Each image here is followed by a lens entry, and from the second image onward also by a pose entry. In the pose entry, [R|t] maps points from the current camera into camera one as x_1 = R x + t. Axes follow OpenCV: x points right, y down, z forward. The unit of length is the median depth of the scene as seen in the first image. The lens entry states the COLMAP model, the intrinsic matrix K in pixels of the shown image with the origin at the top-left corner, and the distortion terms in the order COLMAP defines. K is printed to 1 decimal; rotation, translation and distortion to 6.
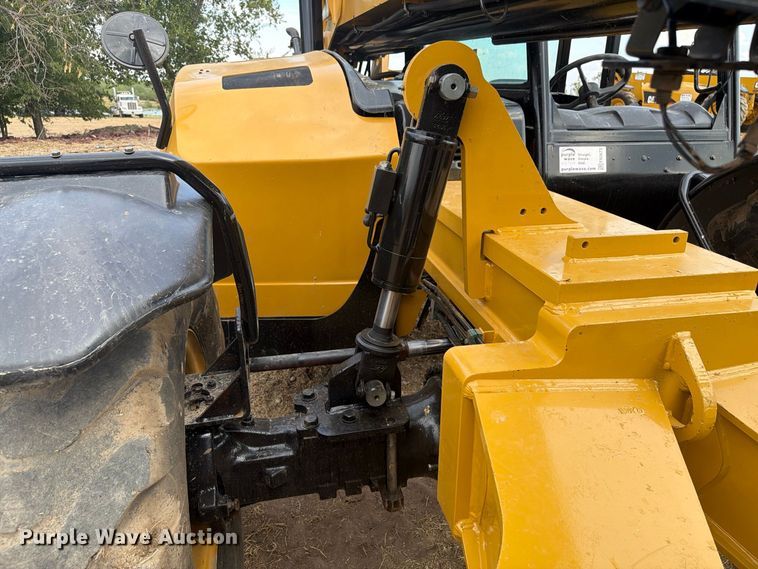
lens RADIAL K [[534.1, 0, 379.0], [0, 534.1, 284.5], [0, 0, 1]] dist [-0.003497, -0.002502]
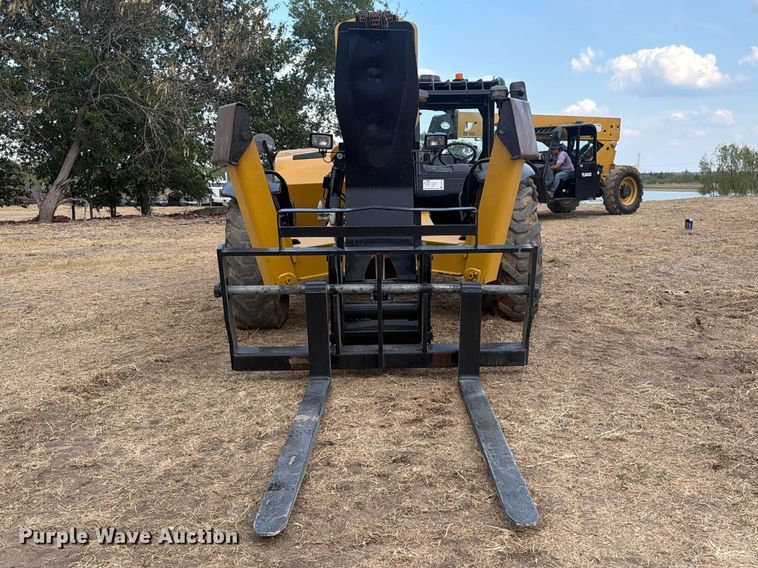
lens RADIAL K [[781.6, 0, 412.2], [0, 781.6, 306.8], [0, 0, 1]] dist [0.188139, -0.420894]
pose [[0.984823, 0.008097, -0.173372, 0.132876], [-0.039287, 0.983384, -0.177238, 0.139116], [0.169056, 0.181360, 0.968777, -0.348852]]
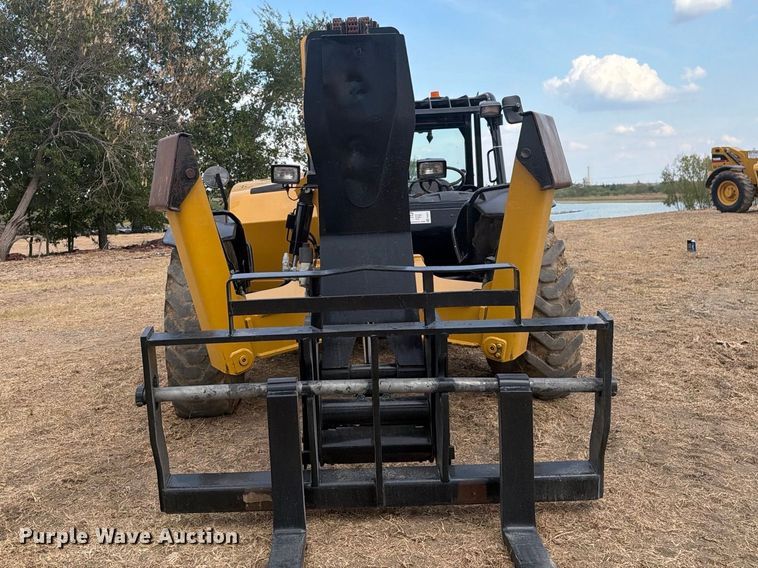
lens RADIAL K [[753.8, 0, 321.4], [0, 753.8, 163.8], [0, 0, 1]] dist [0.175955, -0.330564]
pose [[0.972363, -0.063079, -0.224791, 0.099470], [-0.025703, 0.928038, -0.371598, 0.095205], [0.232054, 0.367106, 0.900769, -0.254385]]
